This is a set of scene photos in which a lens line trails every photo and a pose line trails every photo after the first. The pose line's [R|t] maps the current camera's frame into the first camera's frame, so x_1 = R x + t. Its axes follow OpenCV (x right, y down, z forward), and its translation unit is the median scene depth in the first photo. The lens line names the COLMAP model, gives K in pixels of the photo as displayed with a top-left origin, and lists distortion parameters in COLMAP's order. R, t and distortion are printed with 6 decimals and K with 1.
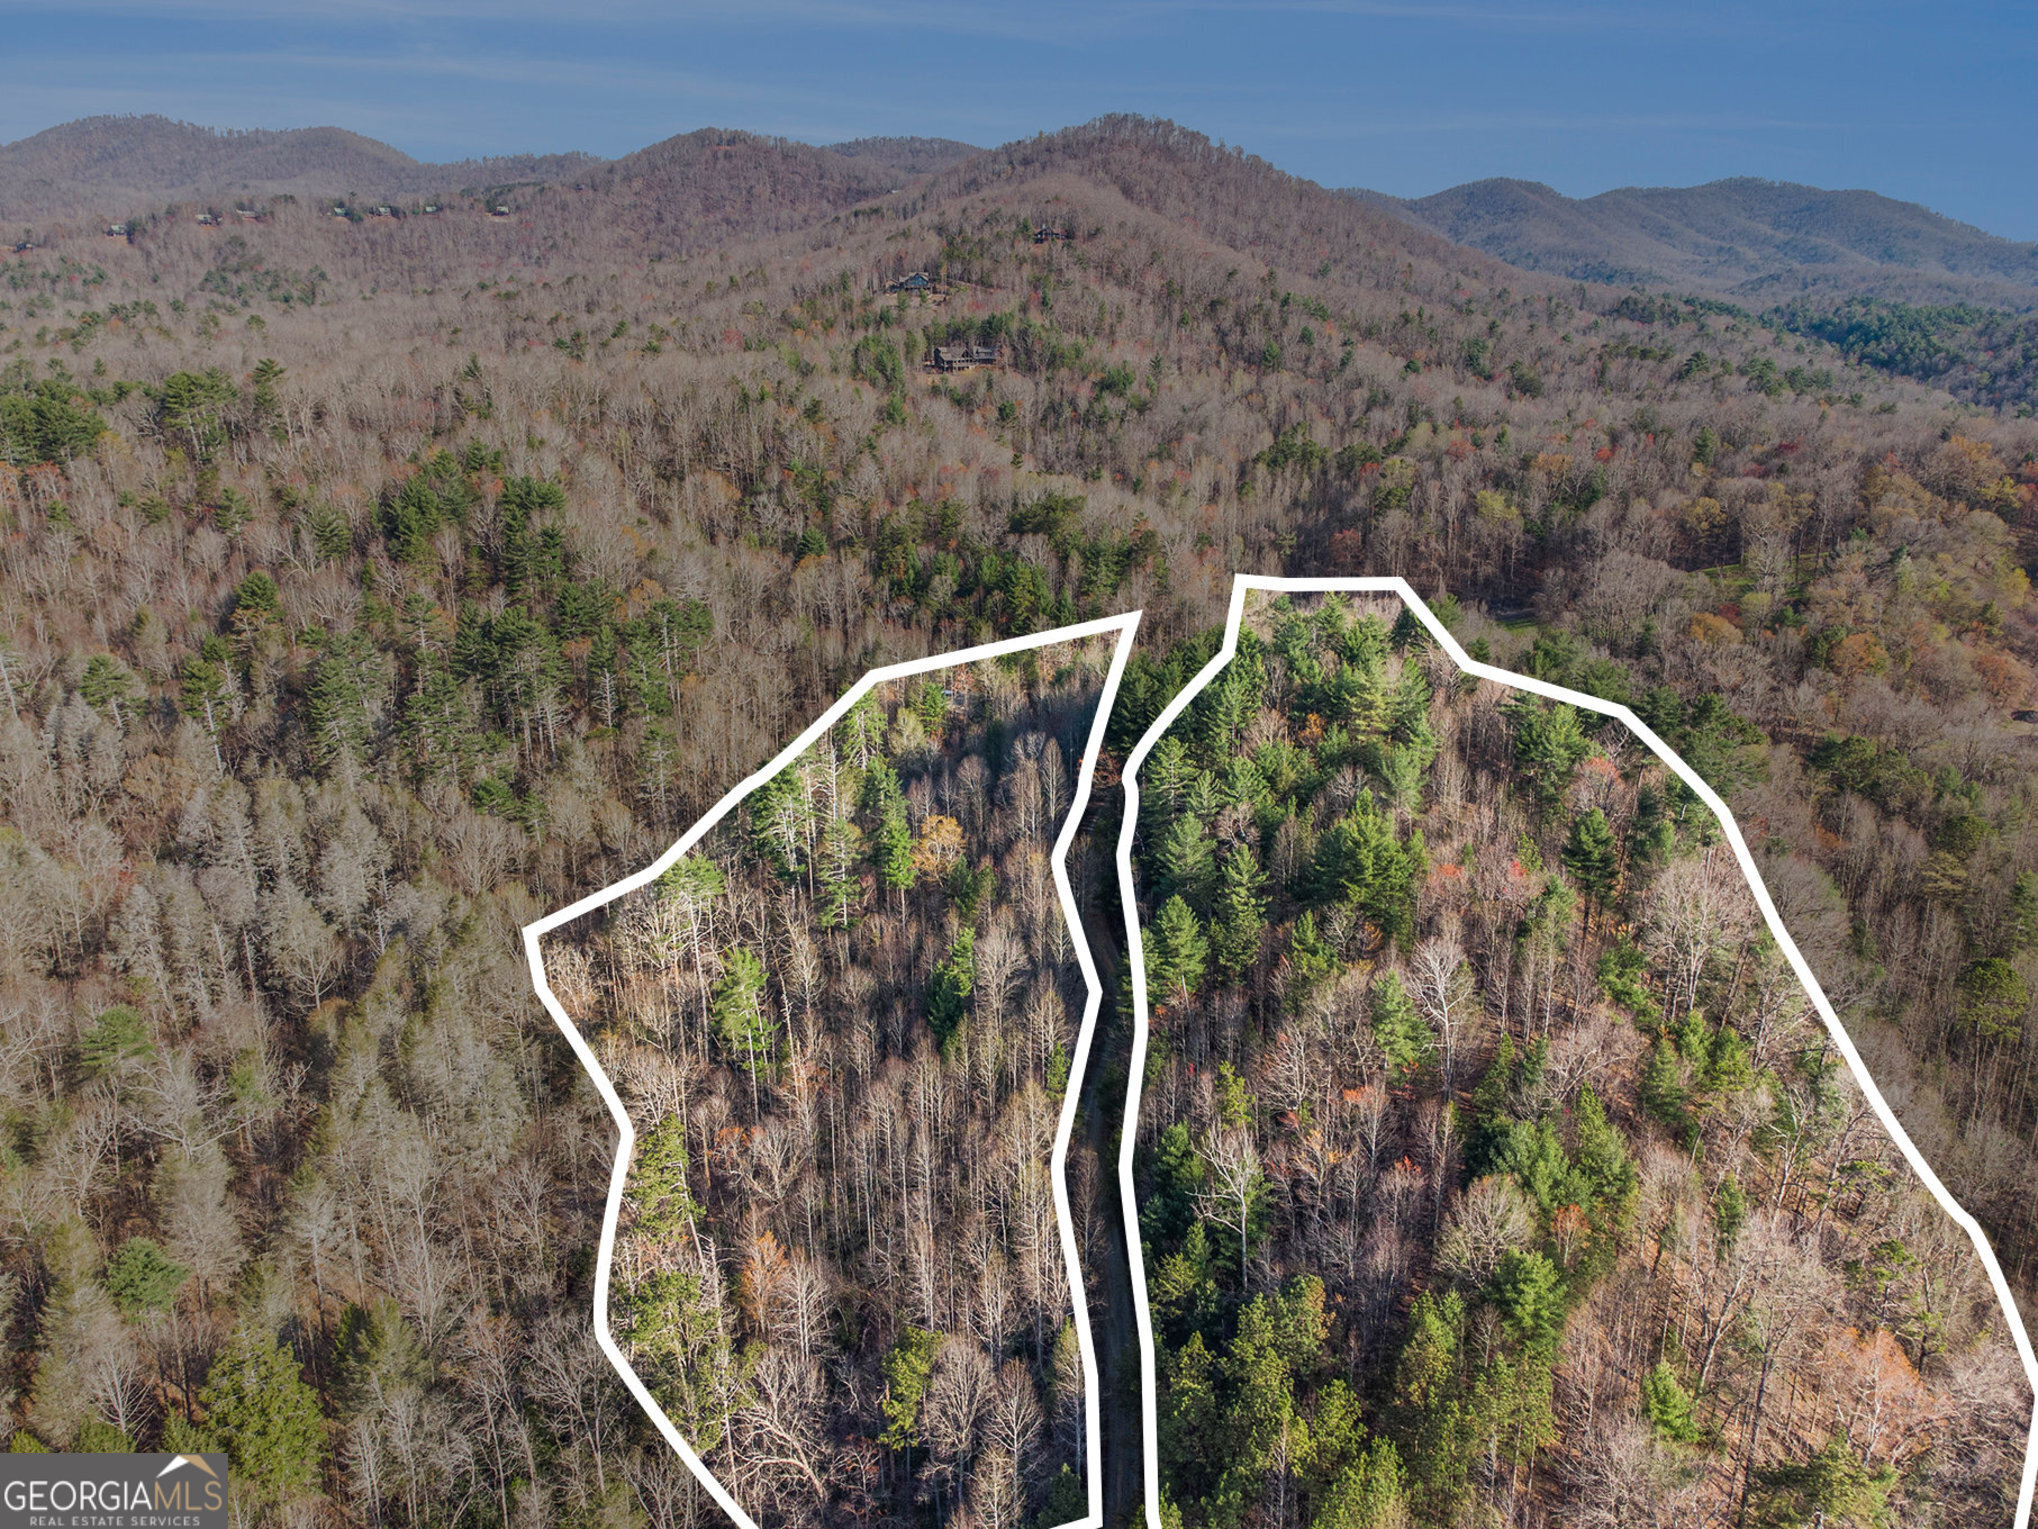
lens RADIAL K [[1518.3, 0, 1019.0], [0, 1518.3, 764.5], [0, 0, 1]] dist [0.026232, 0.008877]
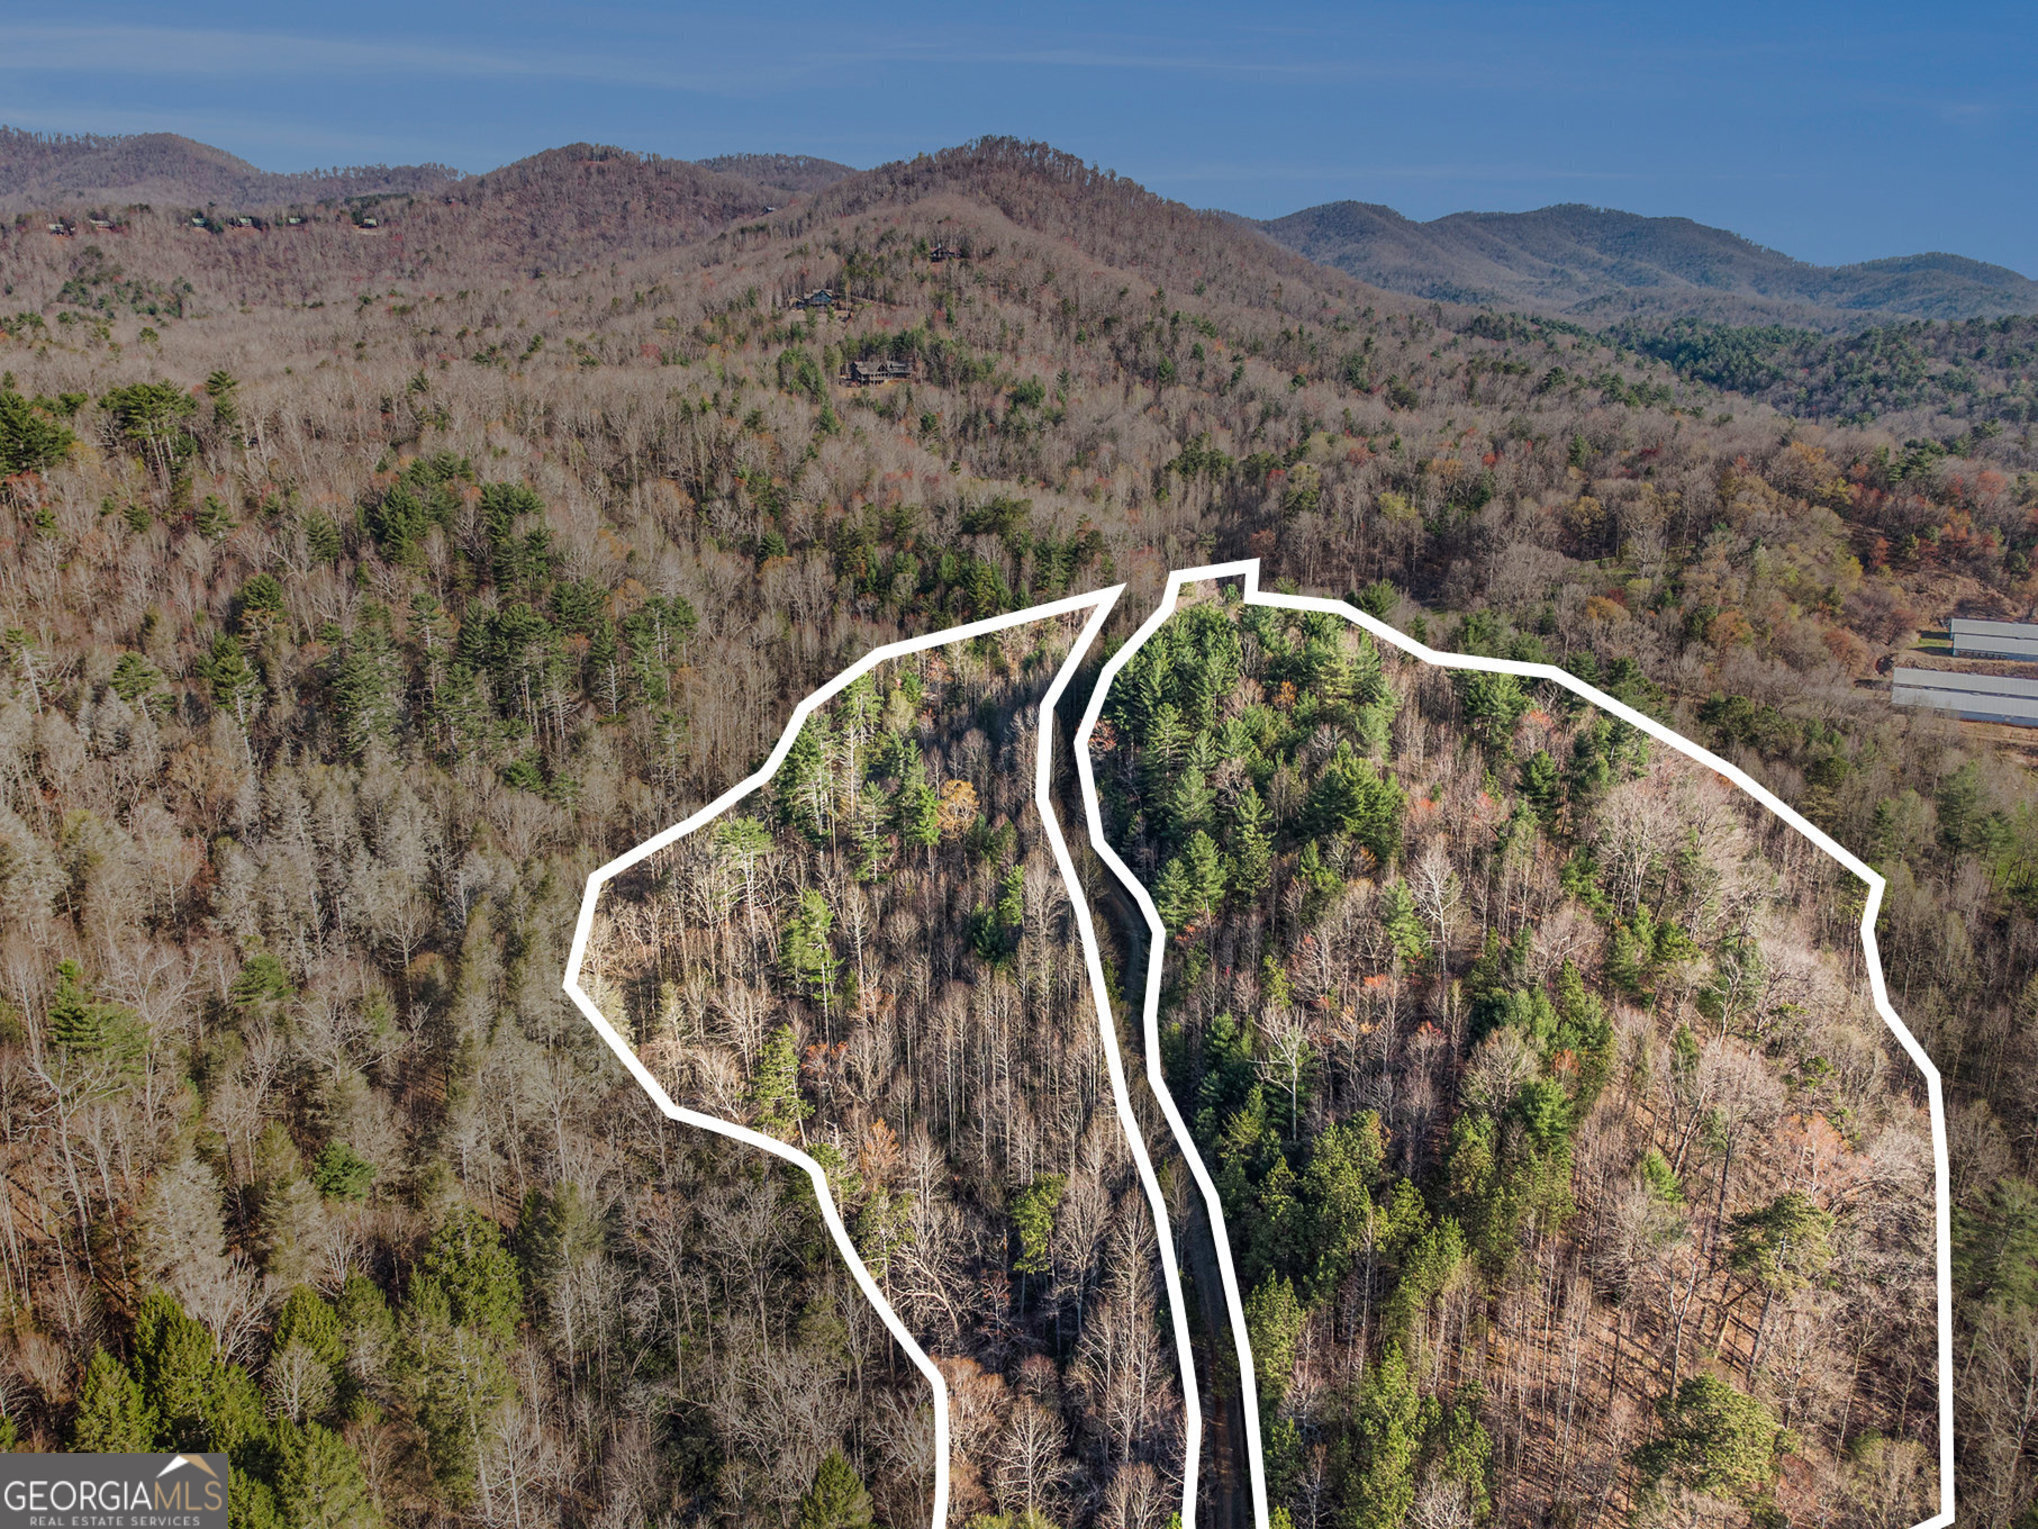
lens RADIAL K [[1518.3, 0, 1019.0], [0, 1518.3, 764.5], [0, 0, 1]] dist [0.026232, 0.008877]
pose [[0.995801, -0.022461, 0.088742, -0.067909], [0.023324, 0.999690, -0.008705, 0.021343], [-0.088519, 0.010738, 0.996017, -0.071568]]
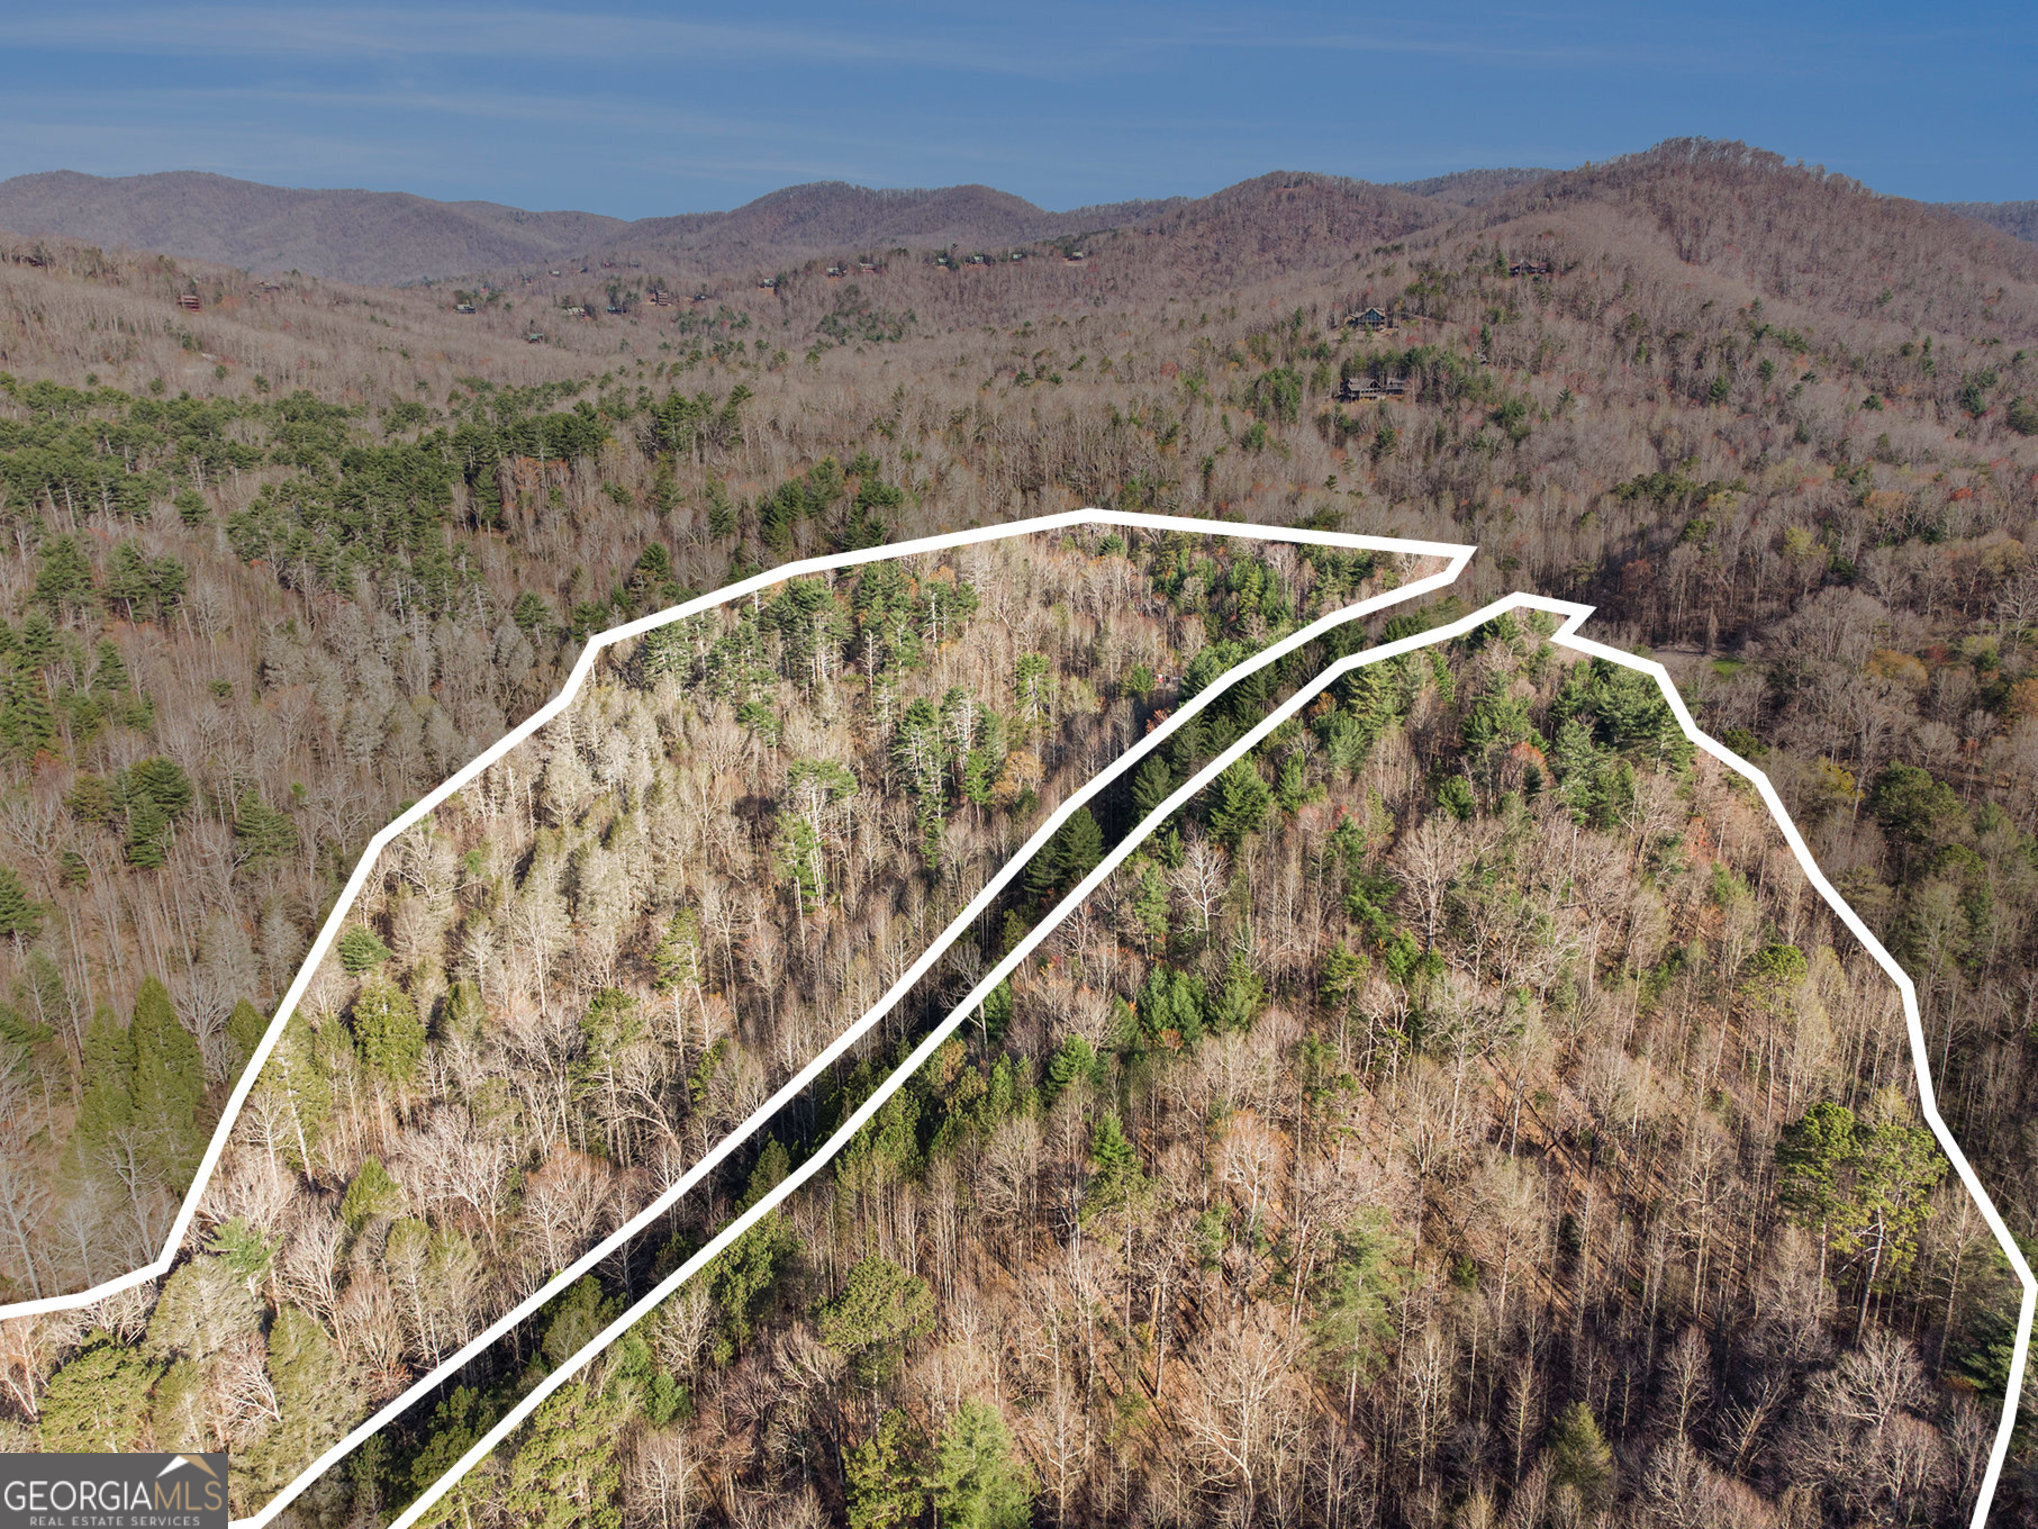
lens RADIAL K [[1534.1, 0, 1019.0], [0, 1534.1, 764.5], [0, 0, 1]] dist [0.007886, 0.005128]
pose [[0.925009, 0.098288, -0.367011, 0.259729], [-0.106445, 0.994317, -0.001999, 0.030272], [0.364729, 0.040916, 0.930214, -0.103699]]
